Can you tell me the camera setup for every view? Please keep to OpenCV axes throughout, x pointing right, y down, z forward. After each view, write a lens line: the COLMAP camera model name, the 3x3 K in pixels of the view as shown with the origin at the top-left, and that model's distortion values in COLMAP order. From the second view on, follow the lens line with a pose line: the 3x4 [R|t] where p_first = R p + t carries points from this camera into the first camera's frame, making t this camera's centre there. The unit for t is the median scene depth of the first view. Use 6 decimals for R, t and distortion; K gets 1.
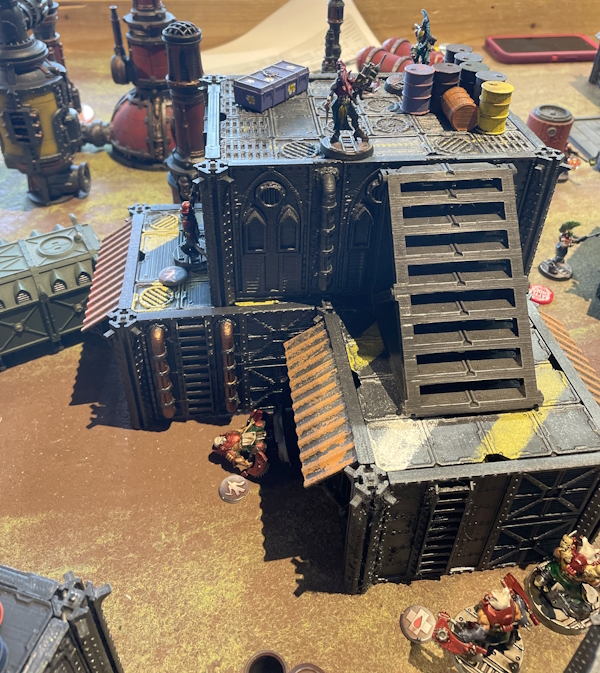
lens RADIAL K [[588.8, 0, 299.5], [0, 588.8, 336.8], [0, 0, 1]] dist [-0.004712, -0.020323]
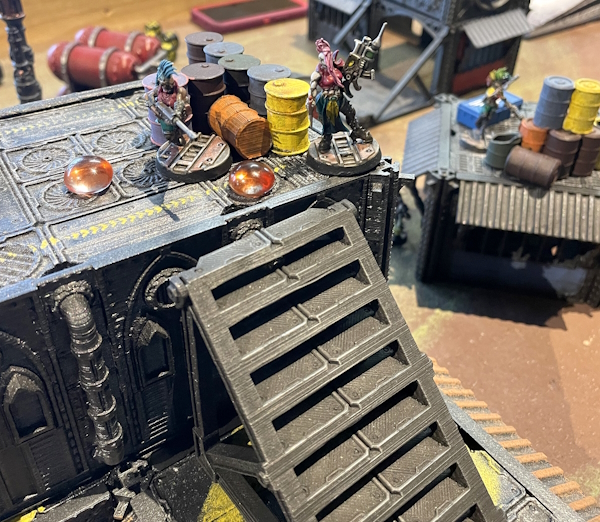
lens RADIAL K [[621.4, 0, 300.1], [0, 621.4, 260.8], [0, 0, 1]] dist [-0.003485, 0.000000]
pose [[0.882772, -0.274498, 0.381267, 0.021879], [0.305728, 0.951851, -0.022574, -0.201655], [-0.356713, 0.136492, 0.924189, 0.337008]]
